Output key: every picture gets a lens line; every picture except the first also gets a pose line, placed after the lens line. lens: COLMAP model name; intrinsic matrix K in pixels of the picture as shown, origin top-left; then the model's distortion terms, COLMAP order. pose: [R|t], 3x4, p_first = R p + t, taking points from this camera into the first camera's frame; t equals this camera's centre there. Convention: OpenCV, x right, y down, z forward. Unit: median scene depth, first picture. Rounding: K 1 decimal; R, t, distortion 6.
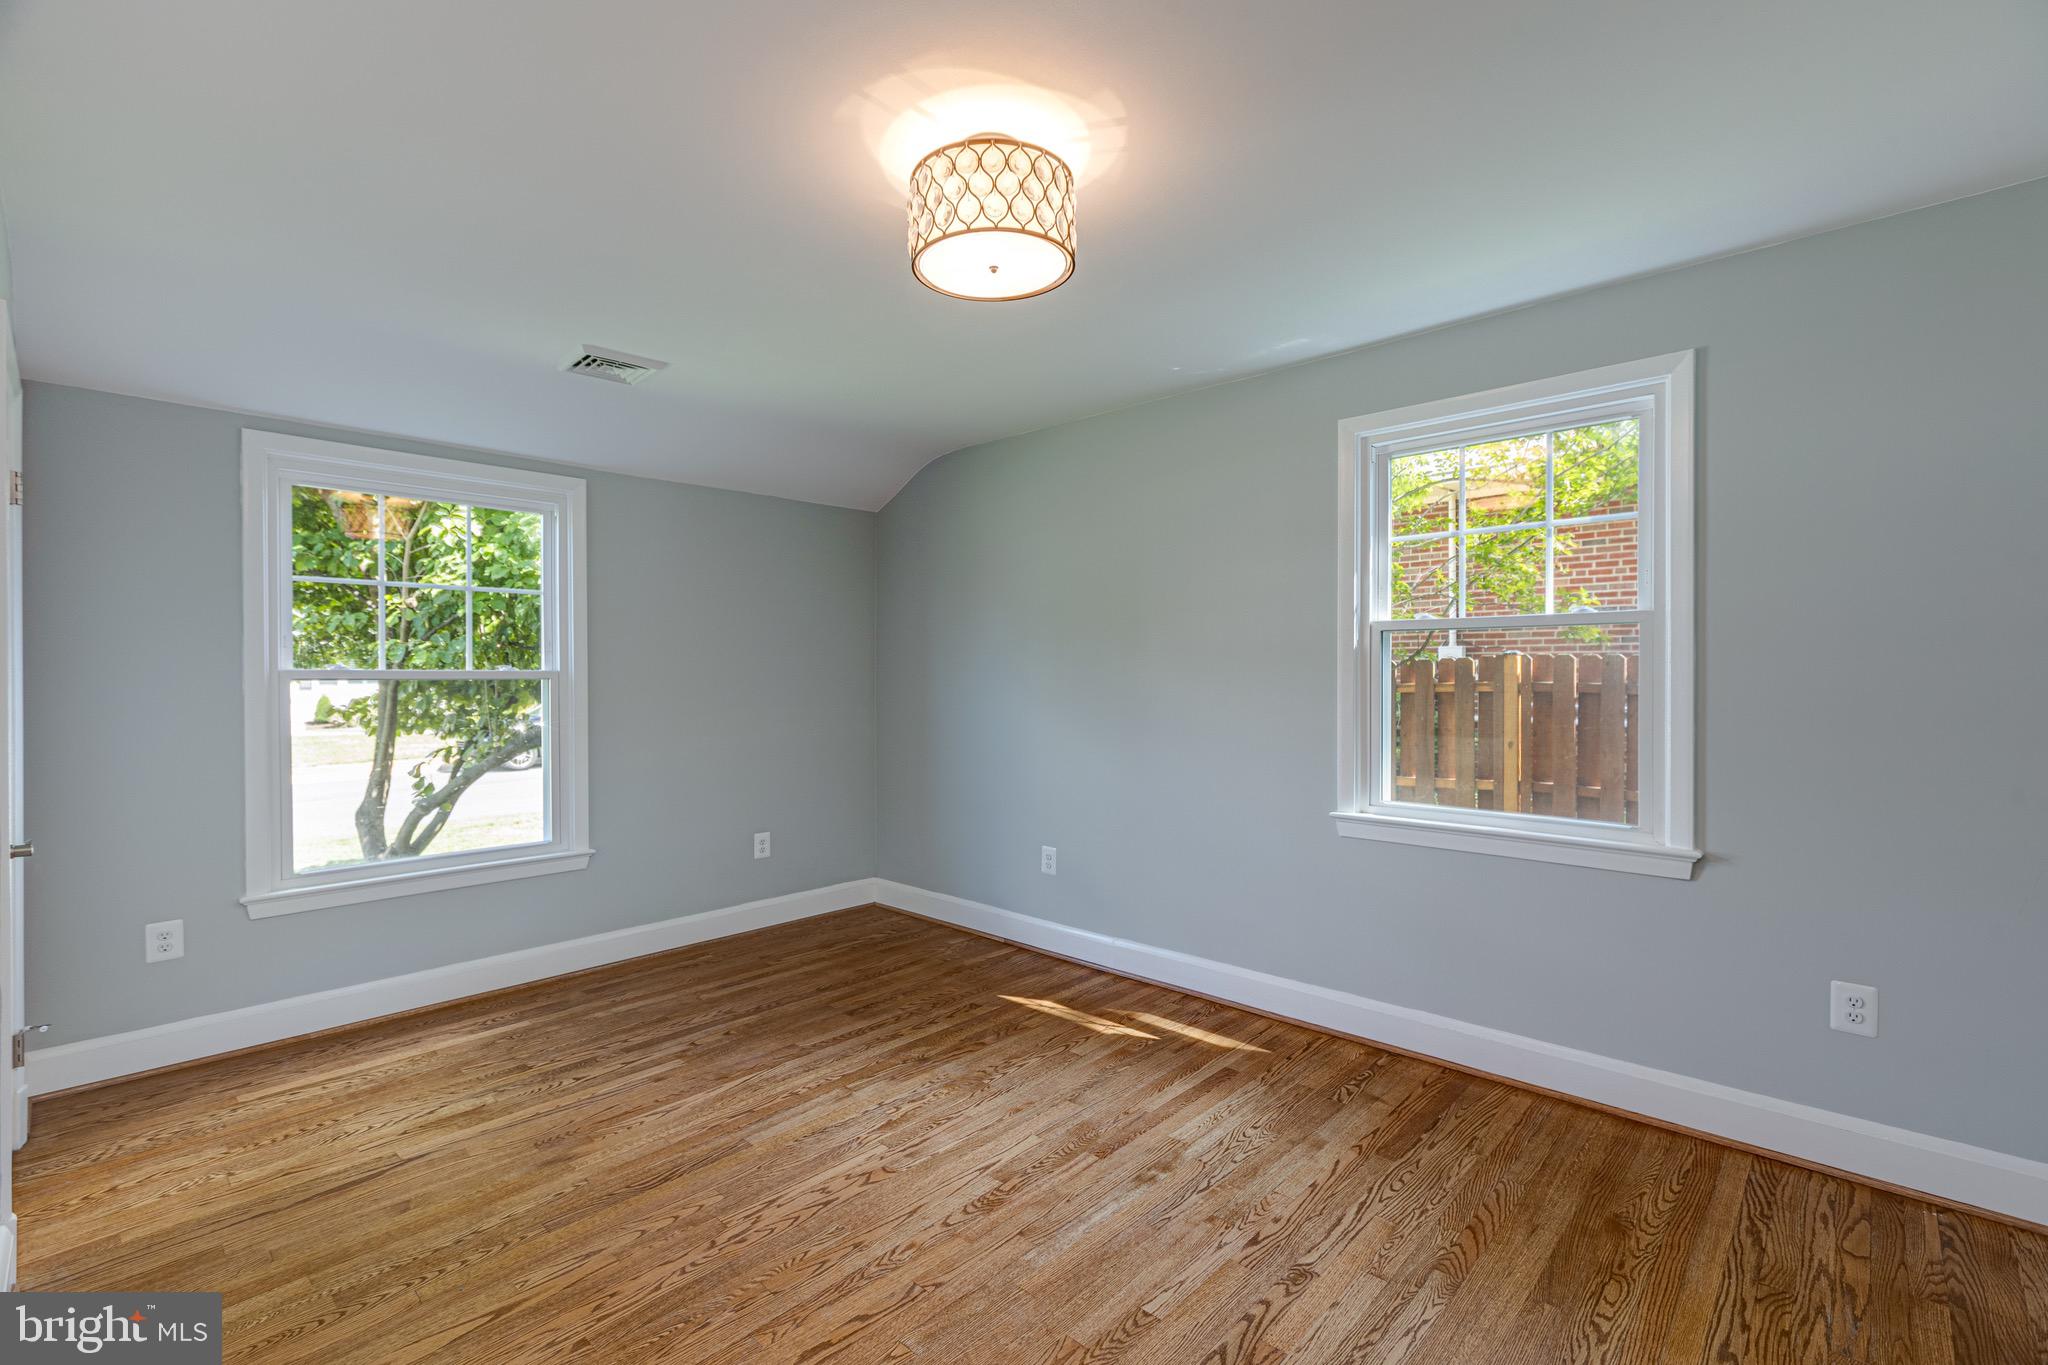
lens RADIAL K [[904.9, 0, 1027.7], [0, 904.9, 679.5], [0, 0, 1]] dist [0.004154, -0.002278]
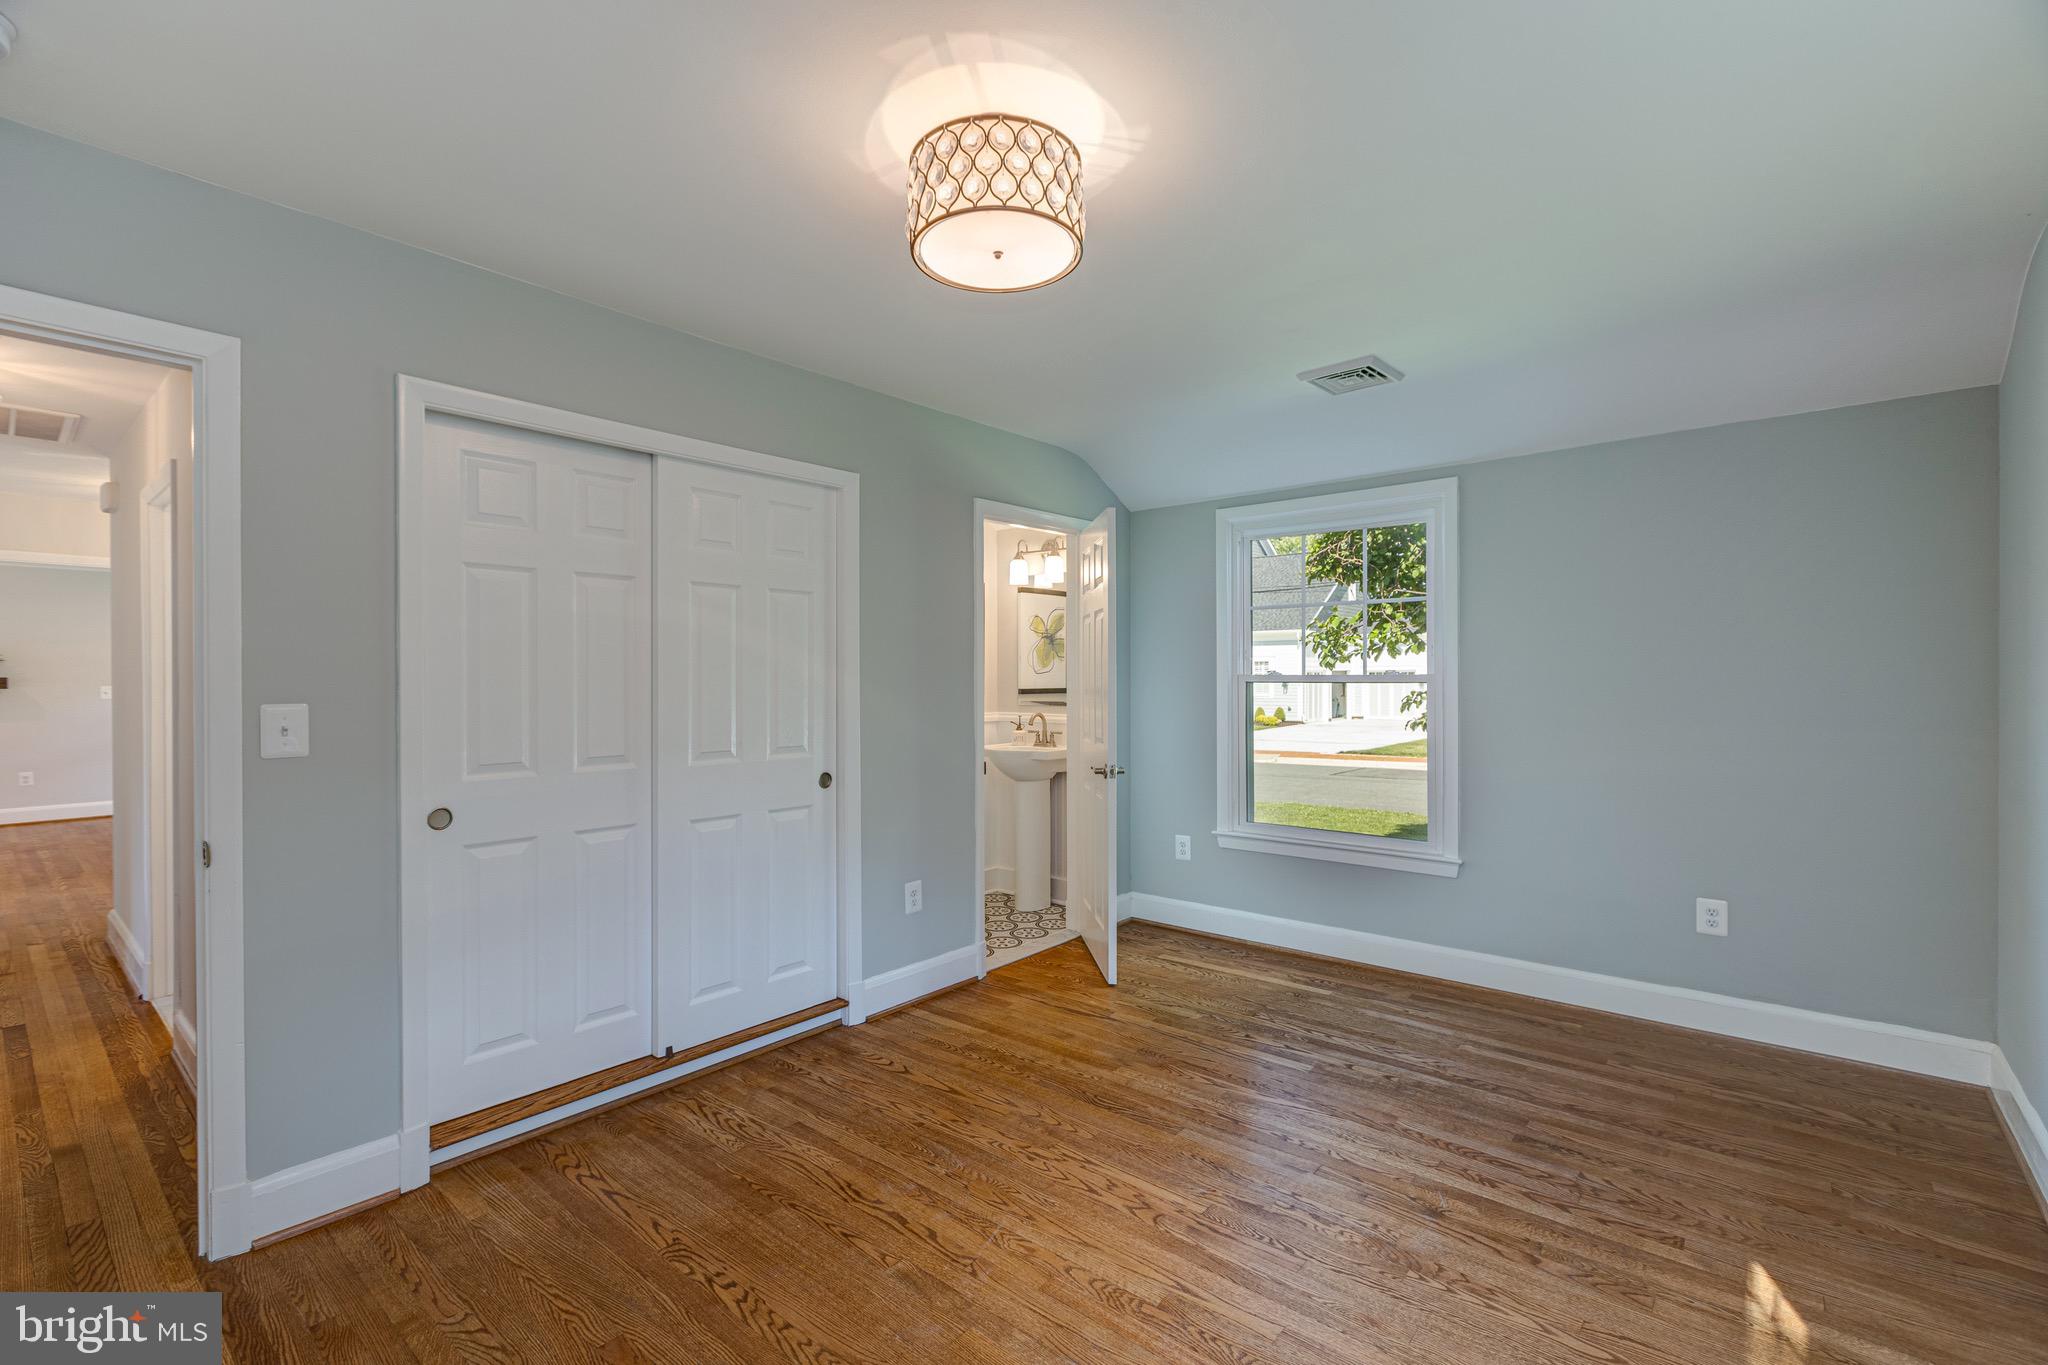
lens RADIAL K [[904.9, 0, 1027.7], [0, 904.9, 679.5], [0, 0, 1]] dist [0.004154, -0.002278]
pose [[0.050247, 0.002962, -0.998732, 0.549421], [-0.001725, 0.999994, 0.002879, -0.006961], [0.998735, 0.001578, 0.050252, 0.593645]]
